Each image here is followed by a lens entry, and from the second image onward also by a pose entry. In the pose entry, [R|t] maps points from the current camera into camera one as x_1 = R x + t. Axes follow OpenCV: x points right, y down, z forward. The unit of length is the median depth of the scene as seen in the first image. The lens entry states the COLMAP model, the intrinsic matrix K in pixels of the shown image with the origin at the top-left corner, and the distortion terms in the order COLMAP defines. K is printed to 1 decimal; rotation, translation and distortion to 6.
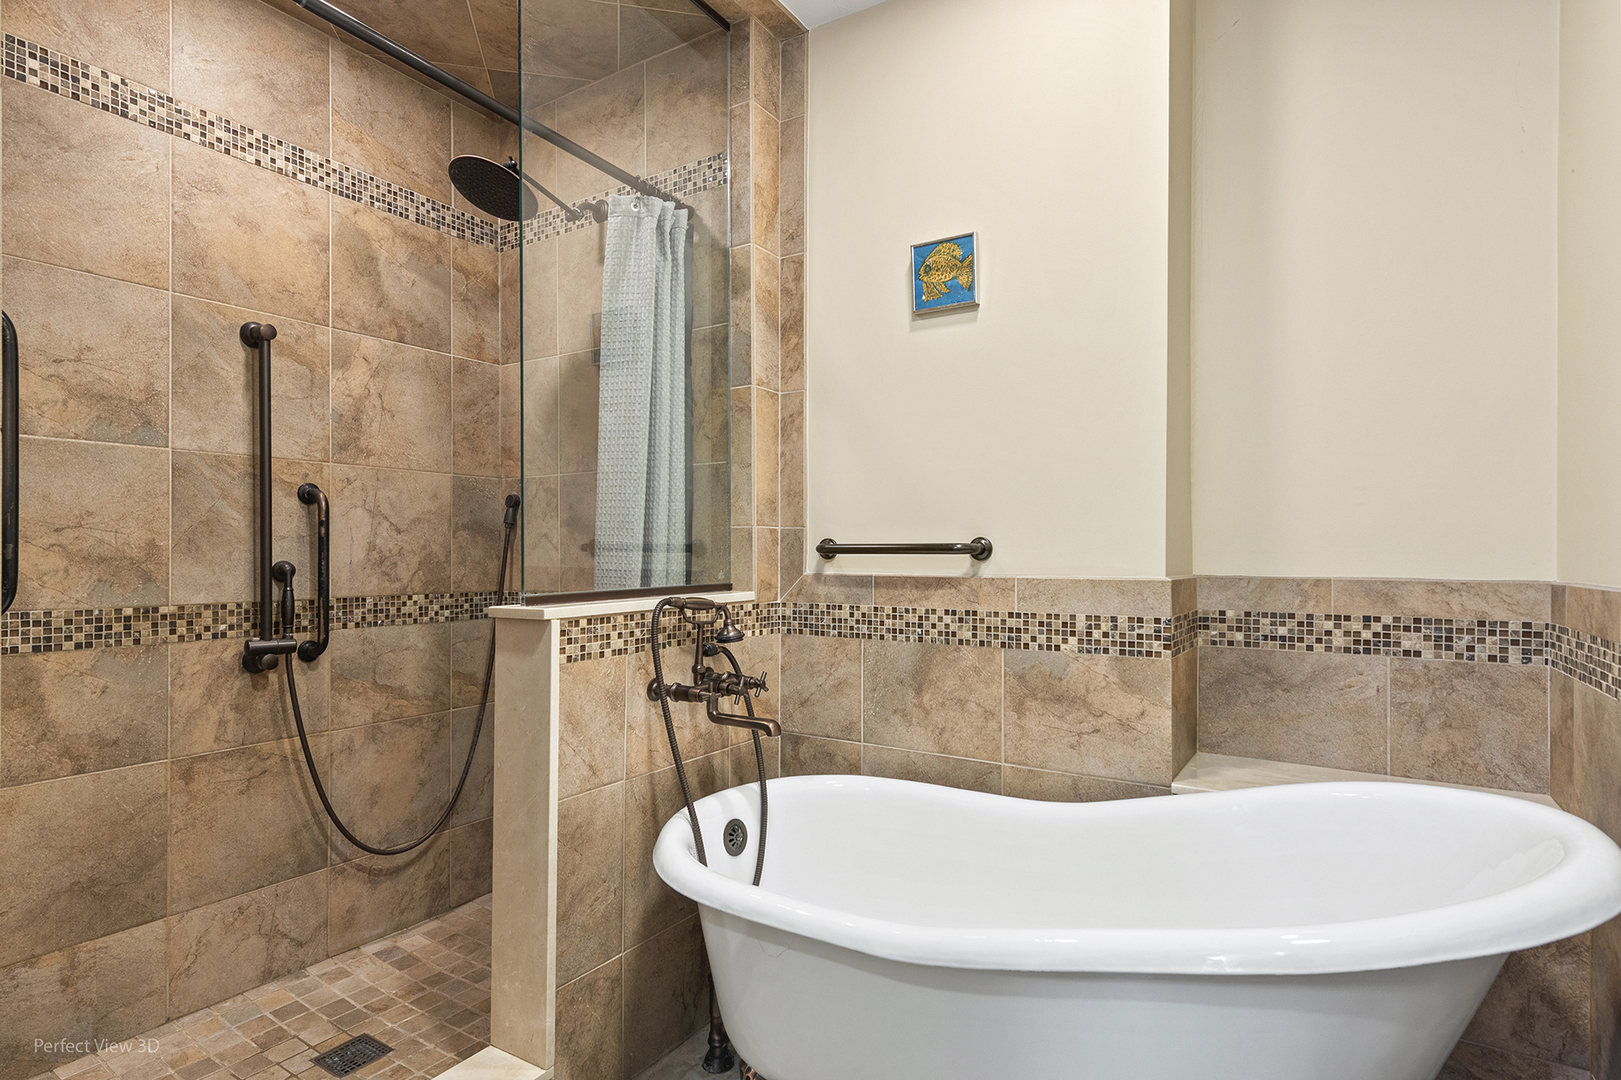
lens RADIAL K [[817.8, 0, 815.8], [0, 817.8, 560.8], [0, 0, 1]] dist [0.005663, -0.000319]
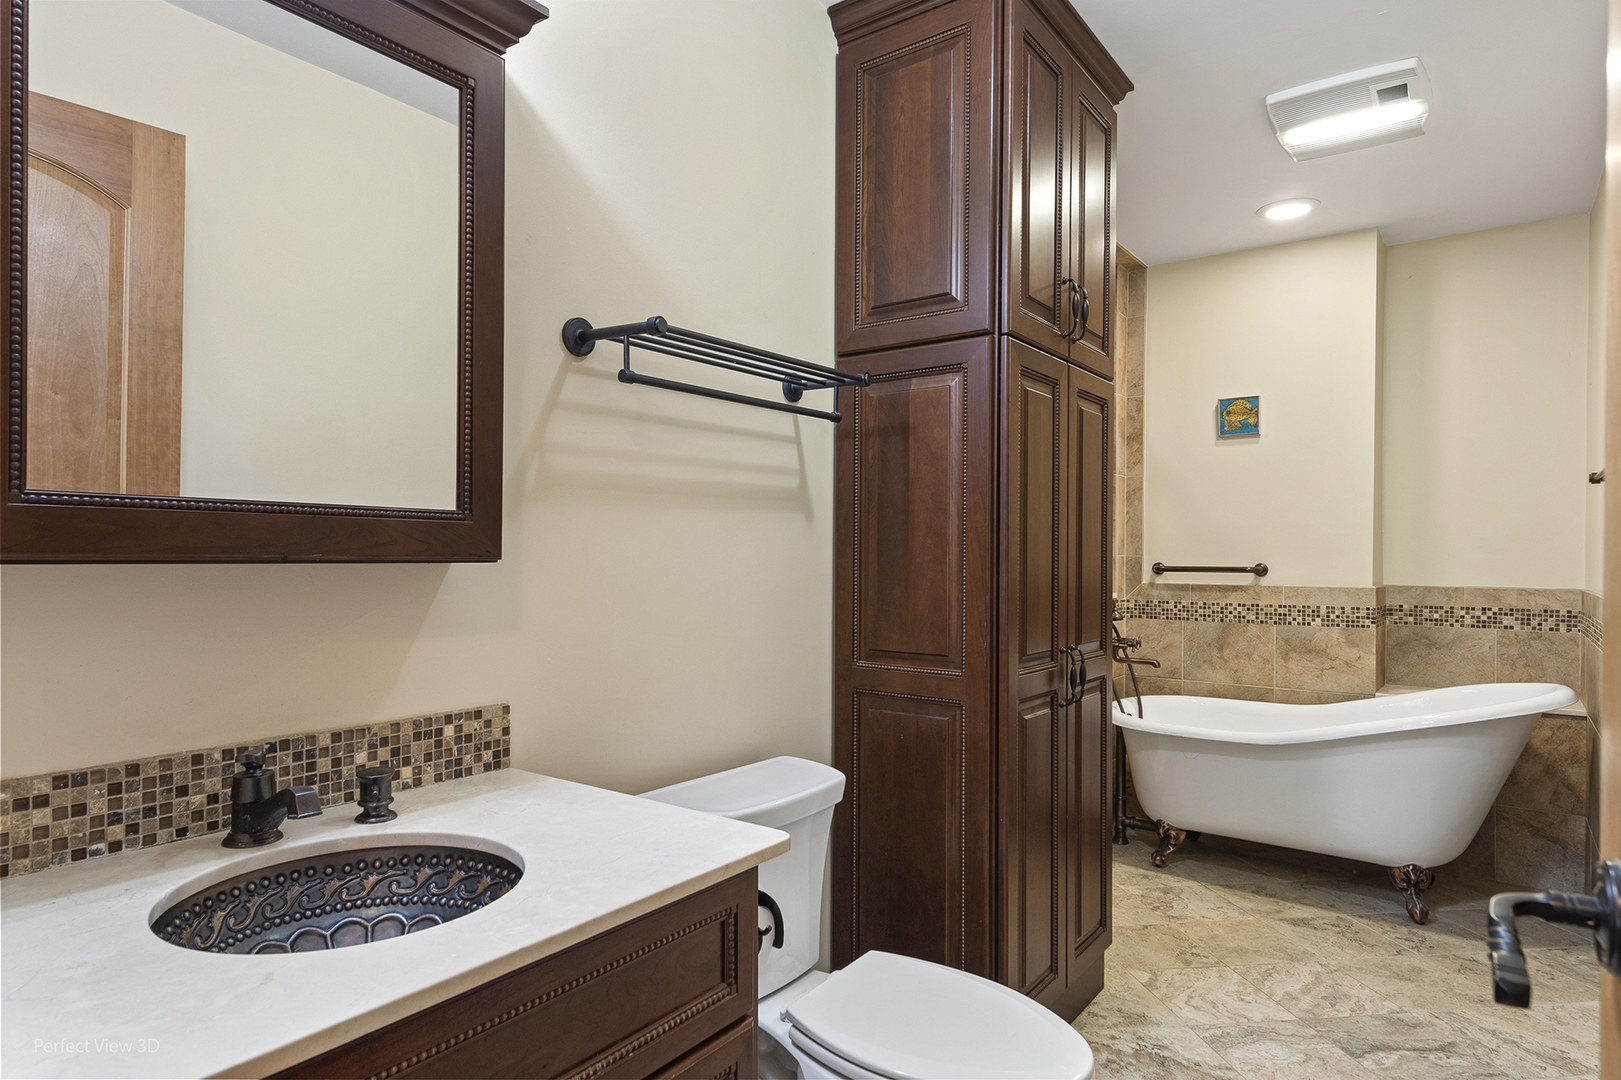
lens RADIAL K [[911.0, 0, 808.2], [0, 911.0, 567.7], [0, 0, 1]] dist [0.002130, 0.000089]
pose [[0.997042, 0.003631, -0.076767, -0.665580], [-0.003267, 0.999983, 0.004864, -0.027038], [0.076784, -0.004599, 0.997037, -1.125450]]
